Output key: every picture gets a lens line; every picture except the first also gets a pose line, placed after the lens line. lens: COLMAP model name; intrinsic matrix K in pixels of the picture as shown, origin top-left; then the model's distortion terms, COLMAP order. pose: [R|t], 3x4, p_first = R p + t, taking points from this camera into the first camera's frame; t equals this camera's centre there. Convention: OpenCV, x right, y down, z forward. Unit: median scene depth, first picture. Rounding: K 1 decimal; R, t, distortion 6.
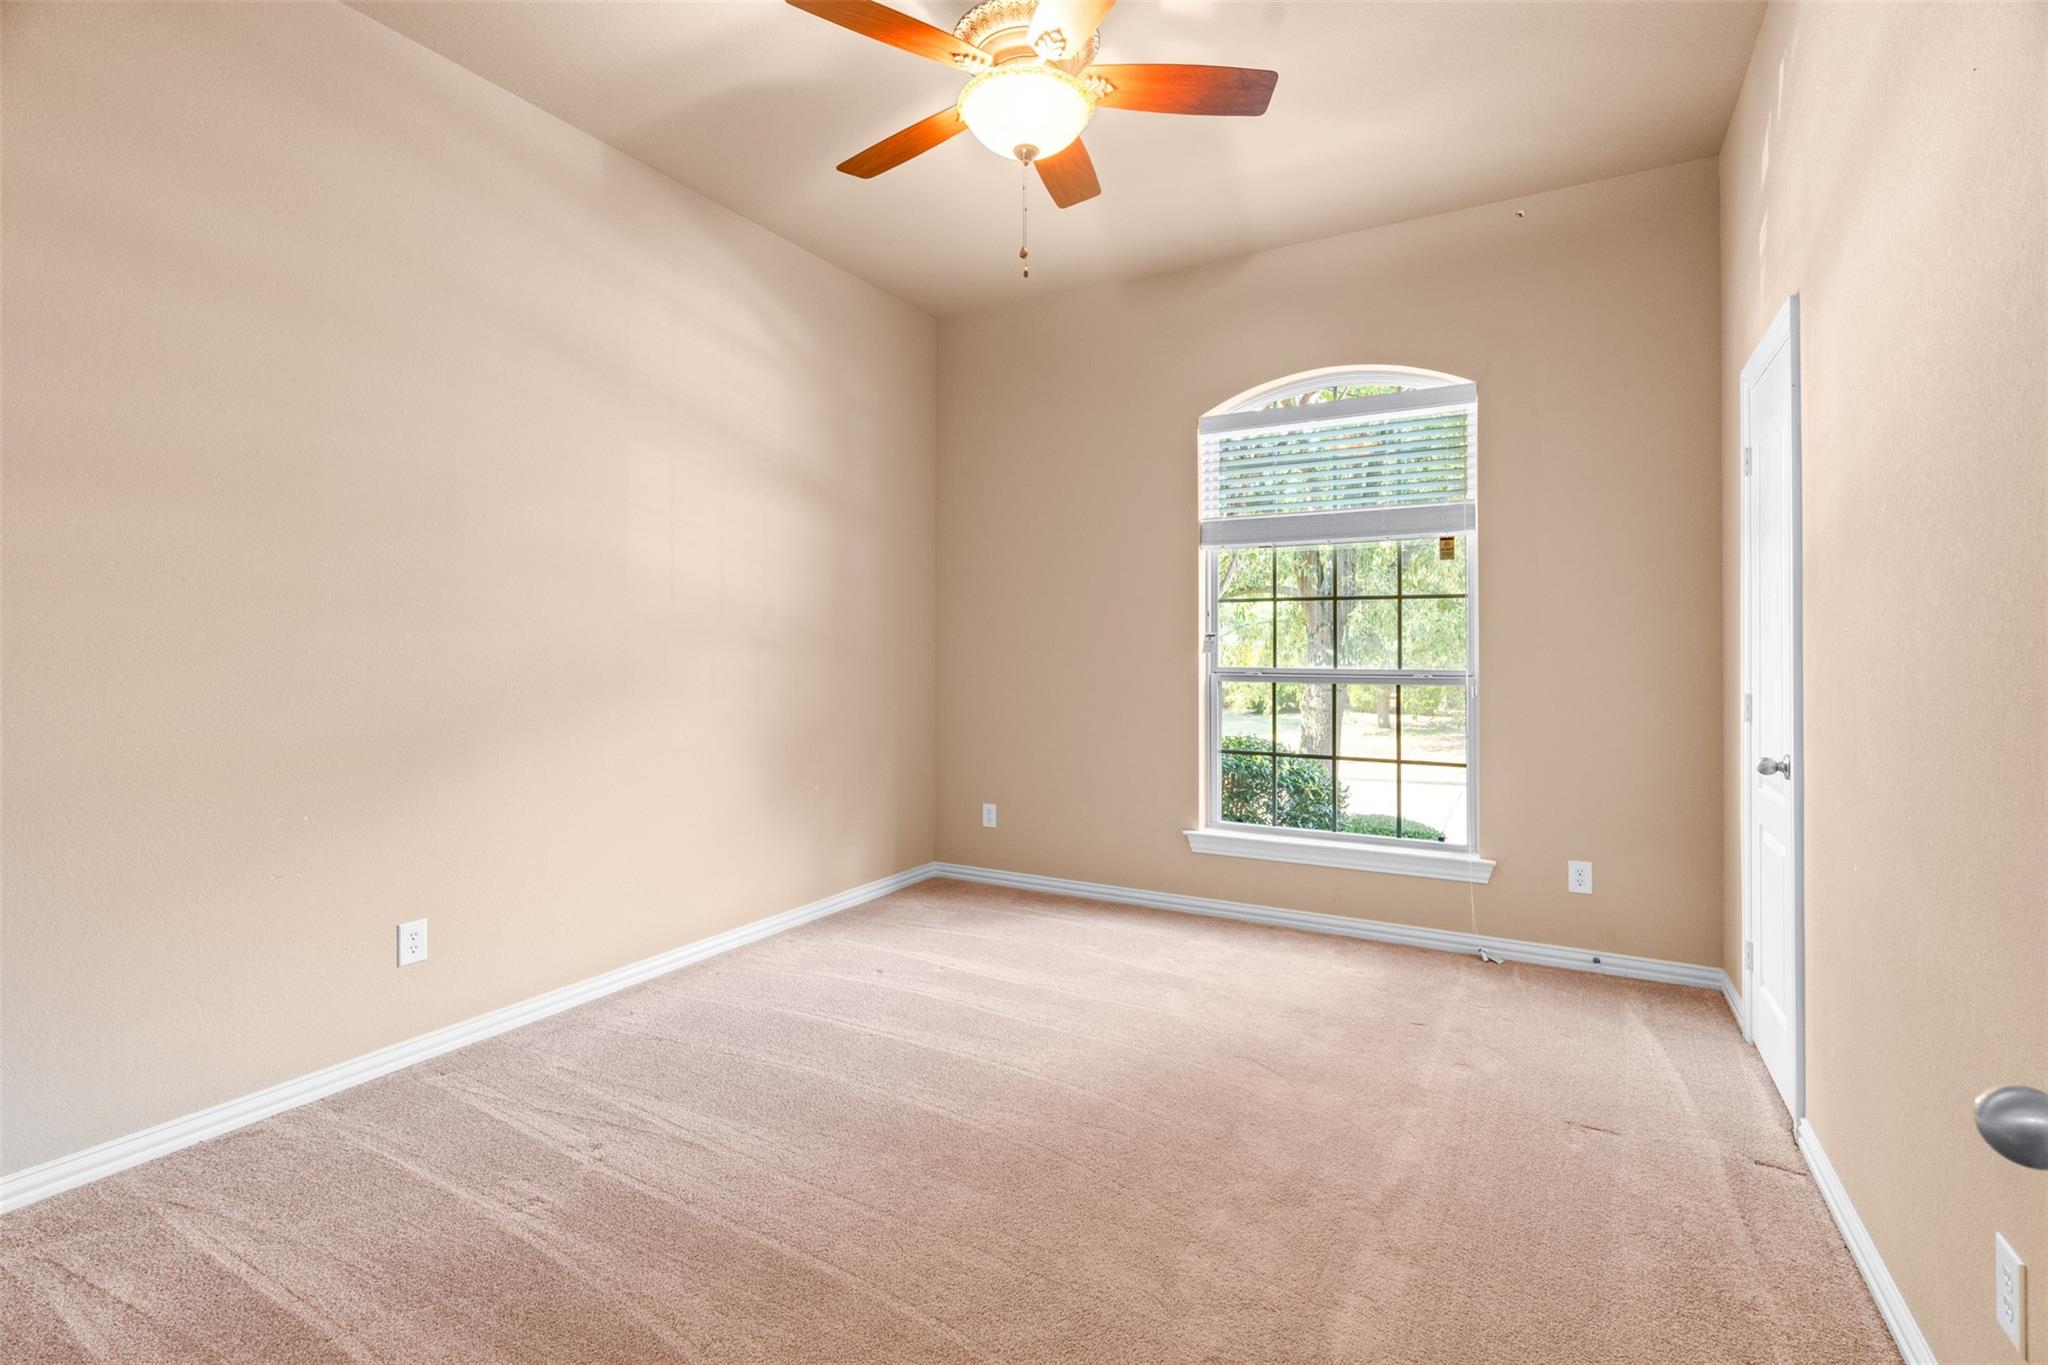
lens RADIAL K [[934.0, 0, 1022.8], [0, 934.0, 664.6], [0, 0, 1]] dist [0.000066, 0.000036]
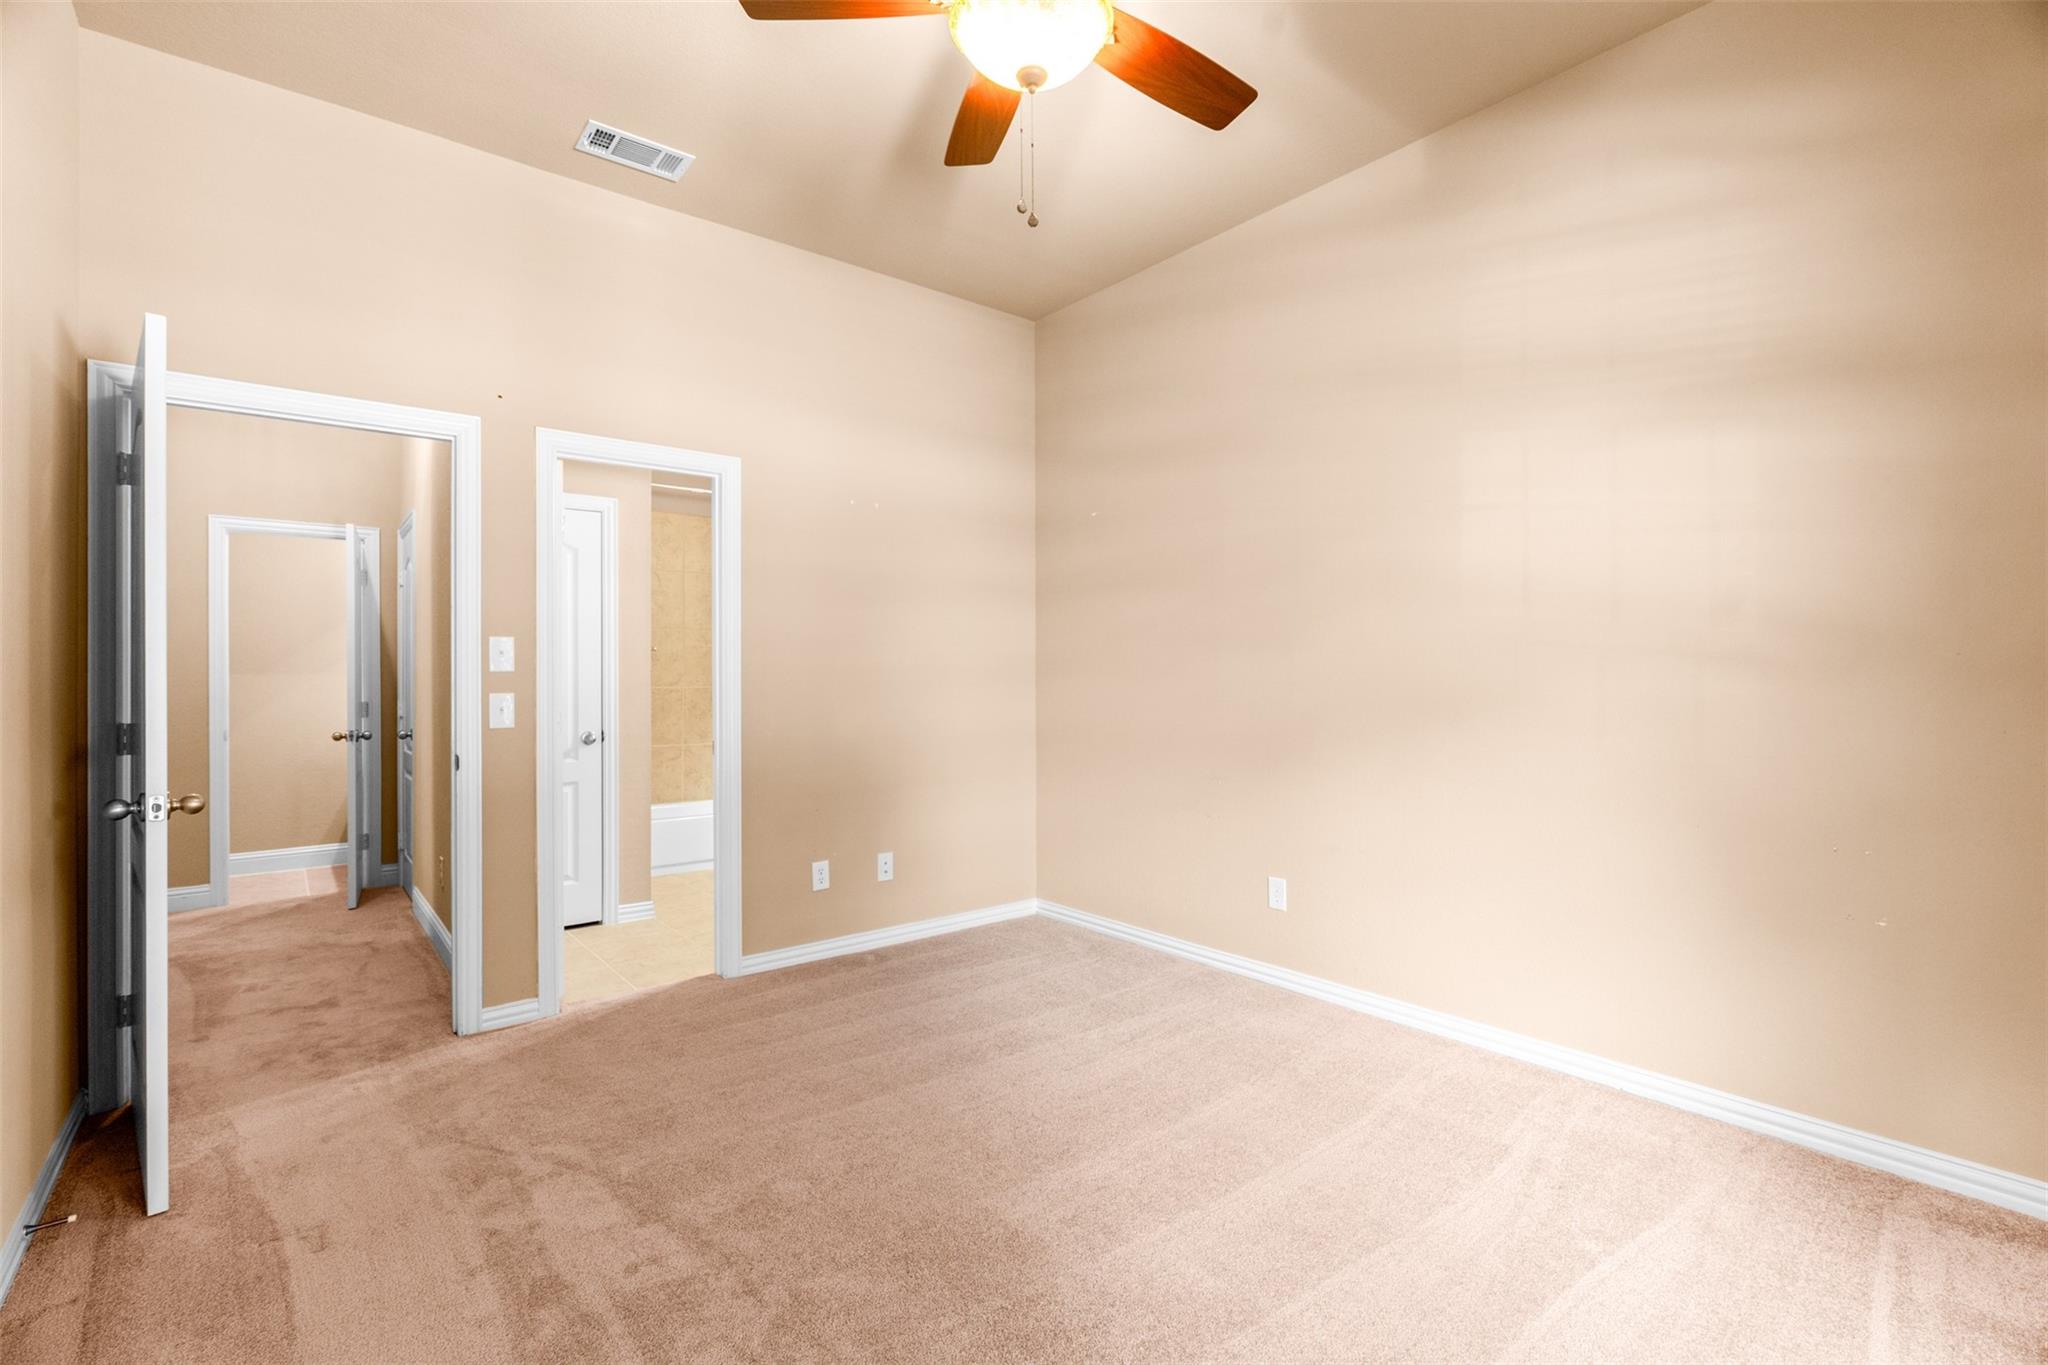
lens RADIAL K [[934.0, 0, 1021.6], [0, 934.0, 681.2], [0, 0, 1]] dist [0.000066, 0.000036]
pose [[-0.366081, 0.009412, -0.930535, 0.537543], [-0.008742, 0.999870, 0.013553, -0.010285], [0.930542, 0.013096, -0.365951, 0.878593]]
